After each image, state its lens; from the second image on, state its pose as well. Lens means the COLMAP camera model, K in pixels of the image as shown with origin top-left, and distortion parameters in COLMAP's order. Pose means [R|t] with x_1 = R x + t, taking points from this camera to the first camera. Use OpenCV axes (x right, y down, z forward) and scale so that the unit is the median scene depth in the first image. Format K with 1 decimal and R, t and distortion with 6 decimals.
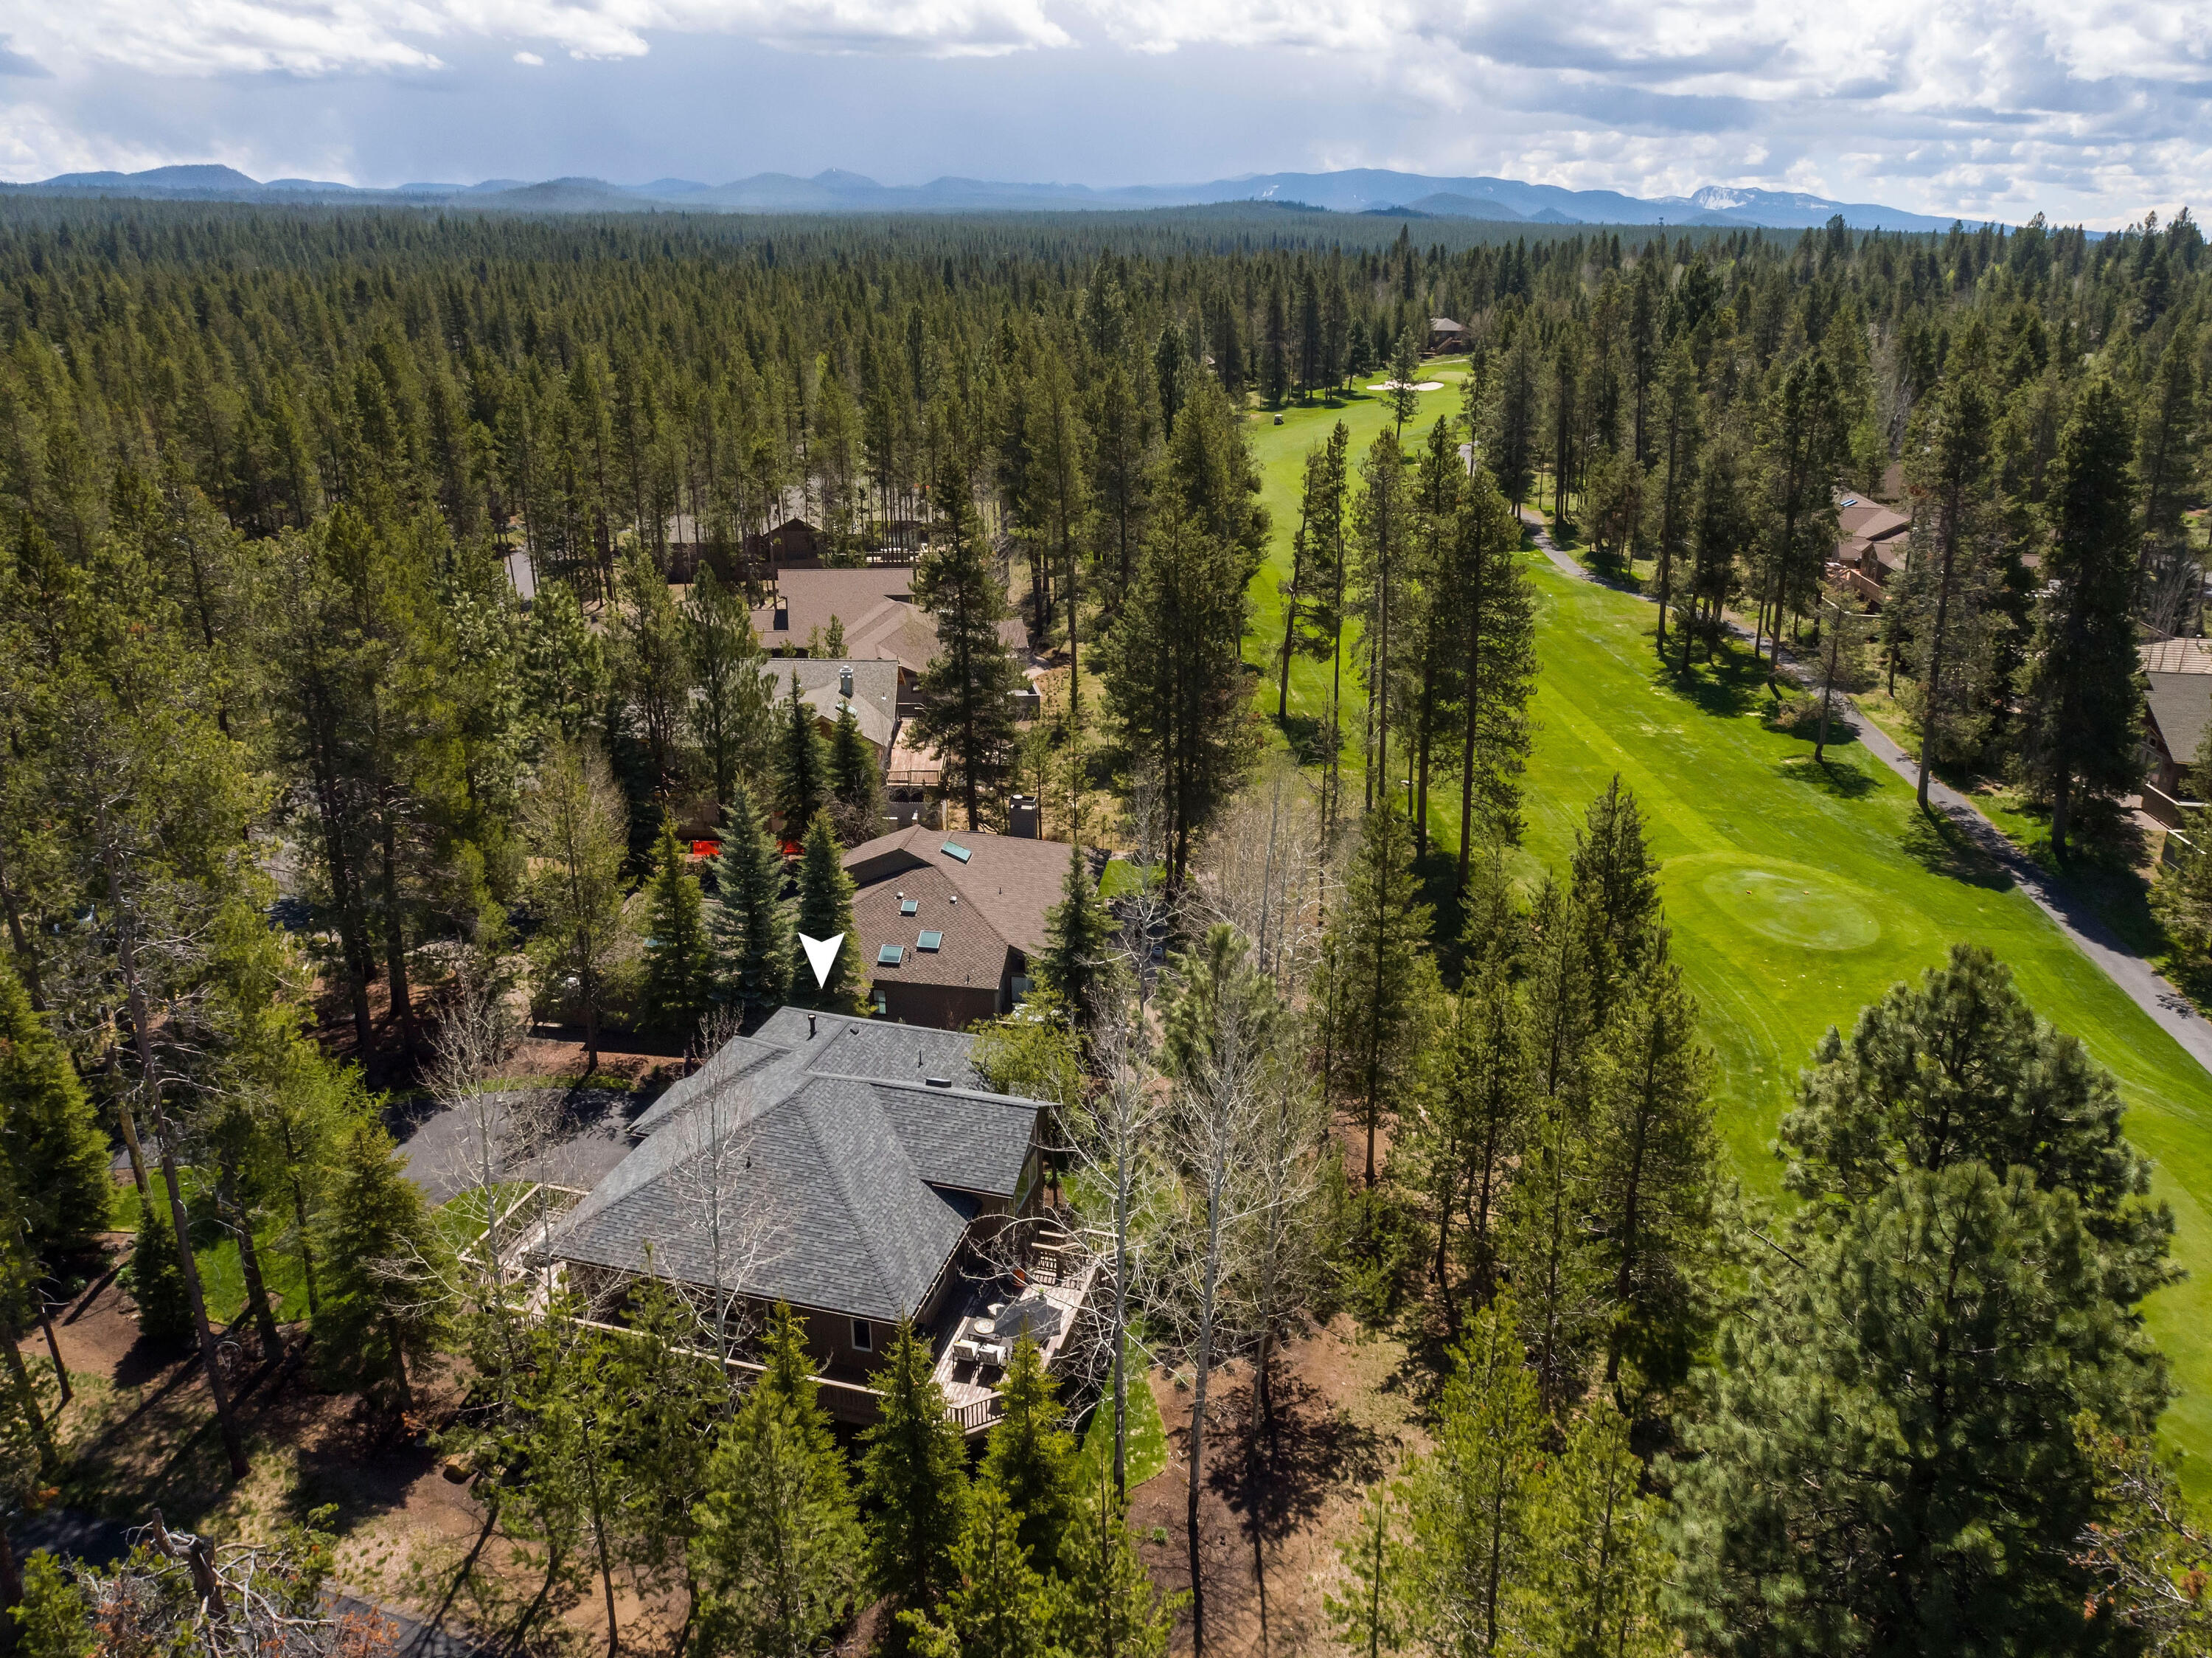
lens RADIAL K [[1643.9, 0, 1099.8], [0, 1643.9, 838.2], [0, 0, 1]] dist [0.002757, -0.000624]
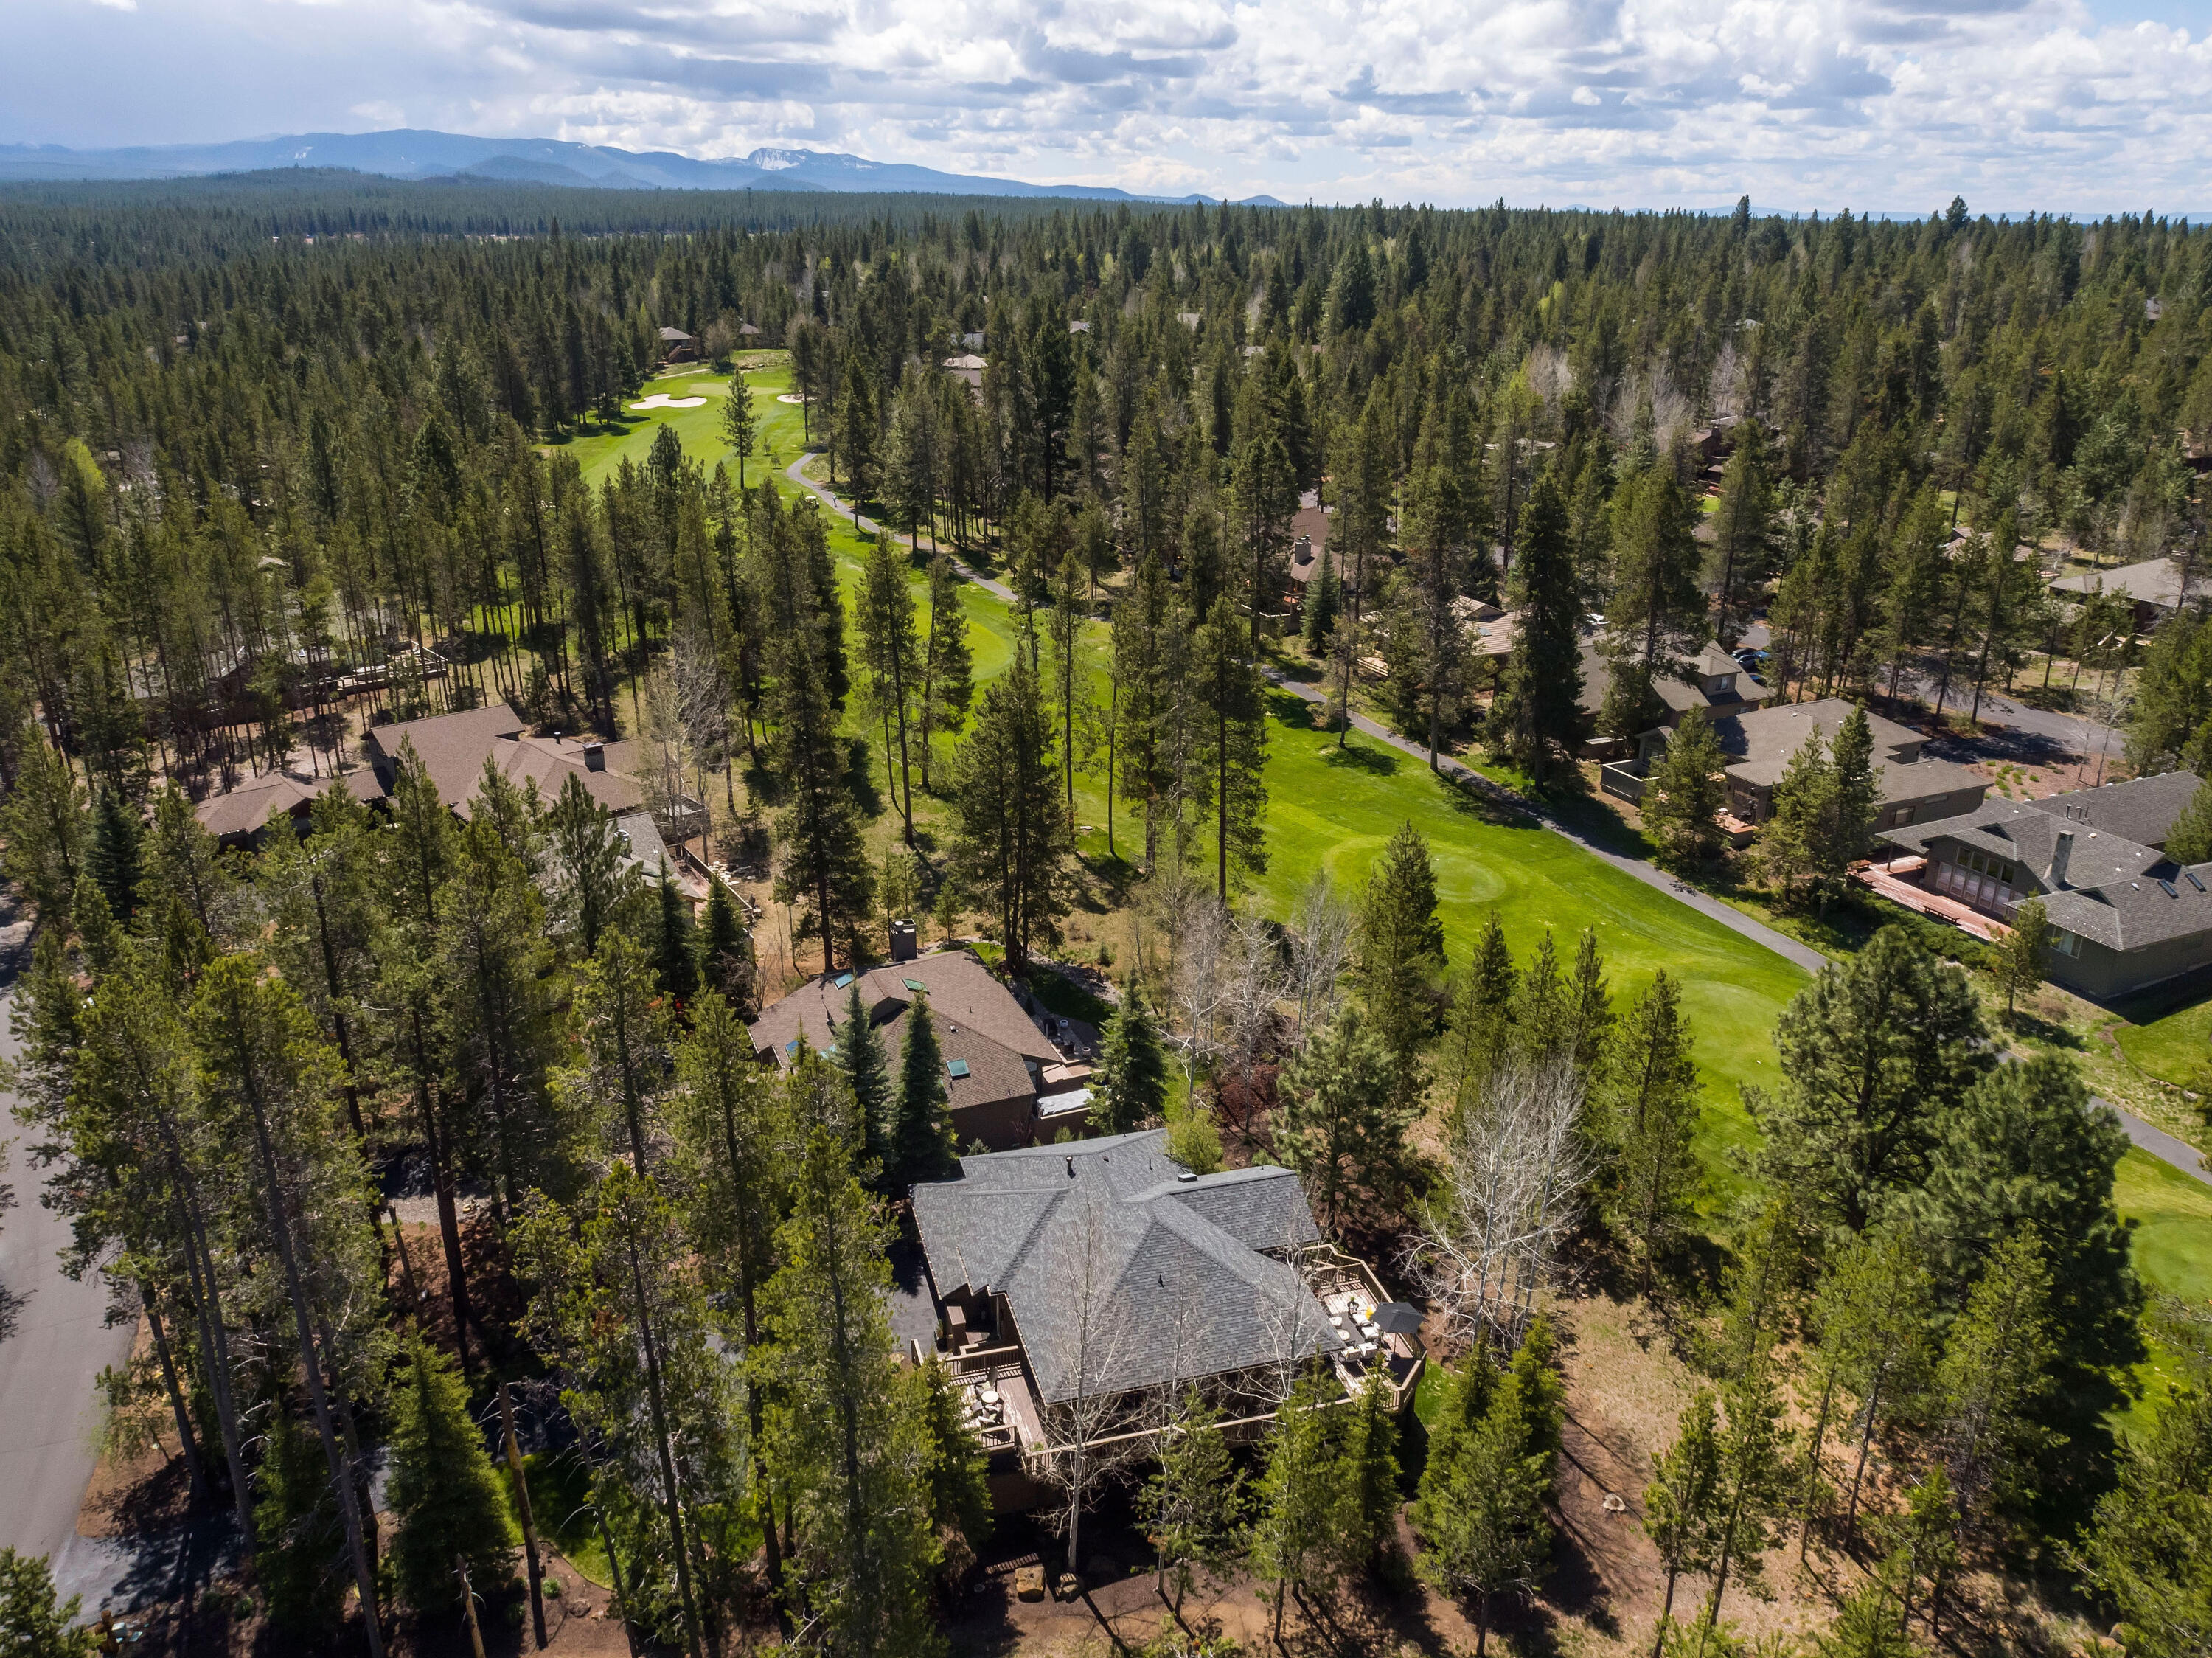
lens RADIAL K [[1643.9, 0, 1103.8], [0, 1643.9, 825.7], [0, 0, 1]] dist [0.002757, -0.000624]
pose [[0.853253, -0.201696, 0.480913, -0.233900], [0.189963, 0.979031, 0.073569, -0.074636], [-0.485667, 0.028583, 0.873676, -0.036364]]
